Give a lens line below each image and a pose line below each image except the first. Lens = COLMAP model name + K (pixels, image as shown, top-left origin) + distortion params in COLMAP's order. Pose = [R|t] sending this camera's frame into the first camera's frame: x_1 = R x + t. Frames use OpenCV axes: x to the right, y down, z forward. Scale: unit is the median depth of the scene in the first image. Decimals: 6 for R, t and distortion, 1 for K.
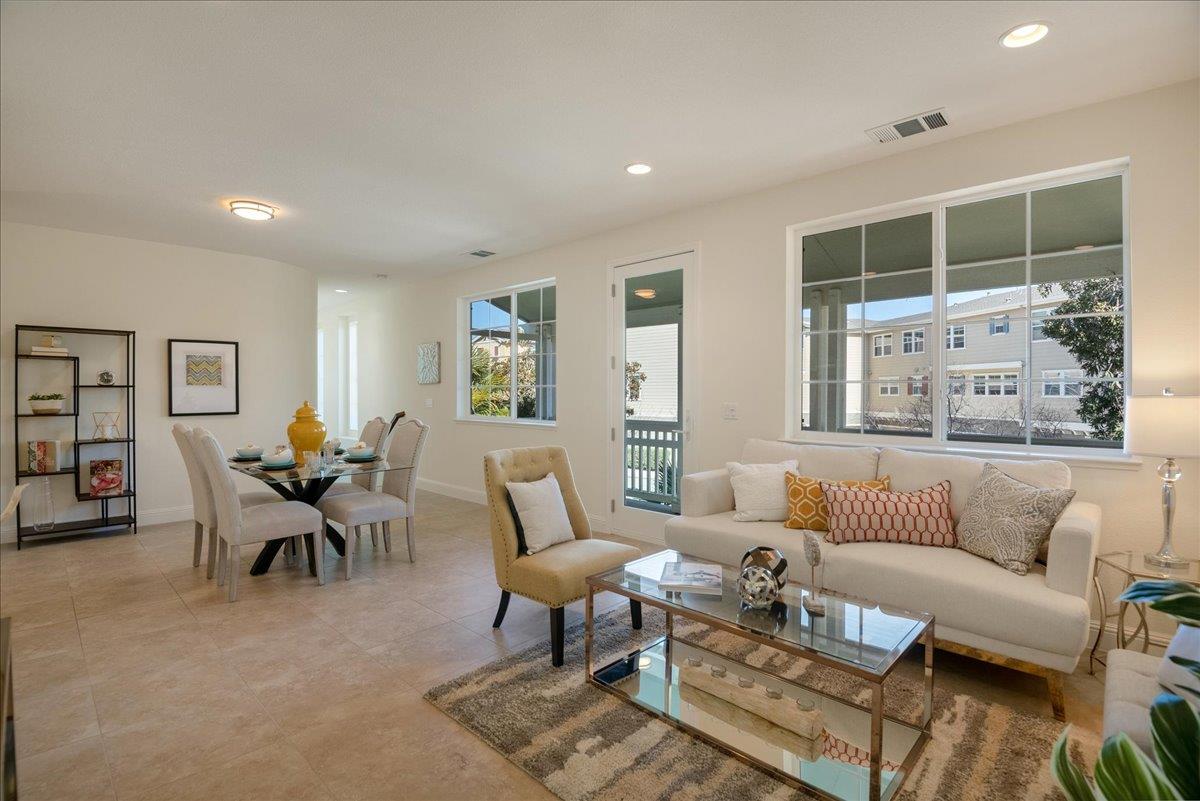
lens RADIAL K [[555.3, 0, 598.2], [0, 555.3, 392.1], [0, 0, 1]] dist [0.003349, -0.025073]
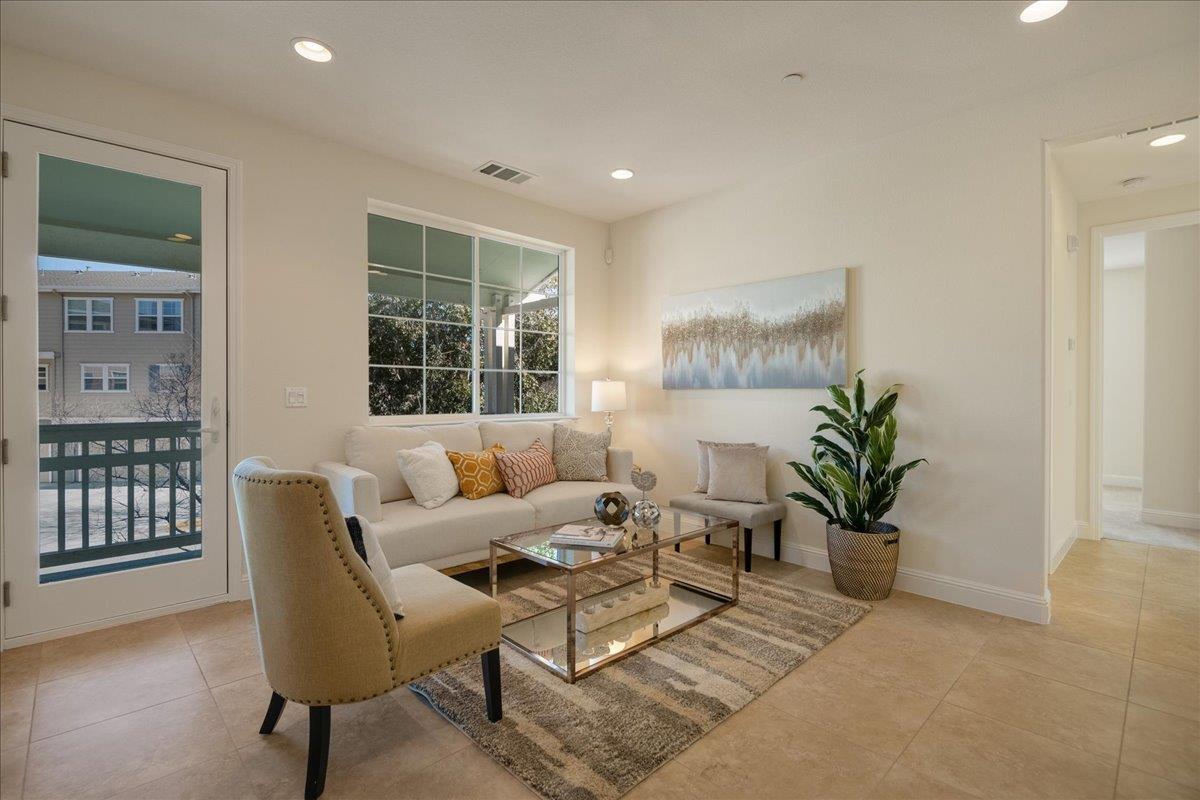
lens RADIAL K [[546.6, 0, 598.6], [0, 546.6, 396.8], [0, 0, 1]] dist [0.042917, -0.031016]
pose [[0.045869, -0.011815, 0.998878, -0.640779], [-0.002288, 0.999926, 0.011933, 0.027099], [-0.998945, -0.002833, 0.045839, 0.636159]]
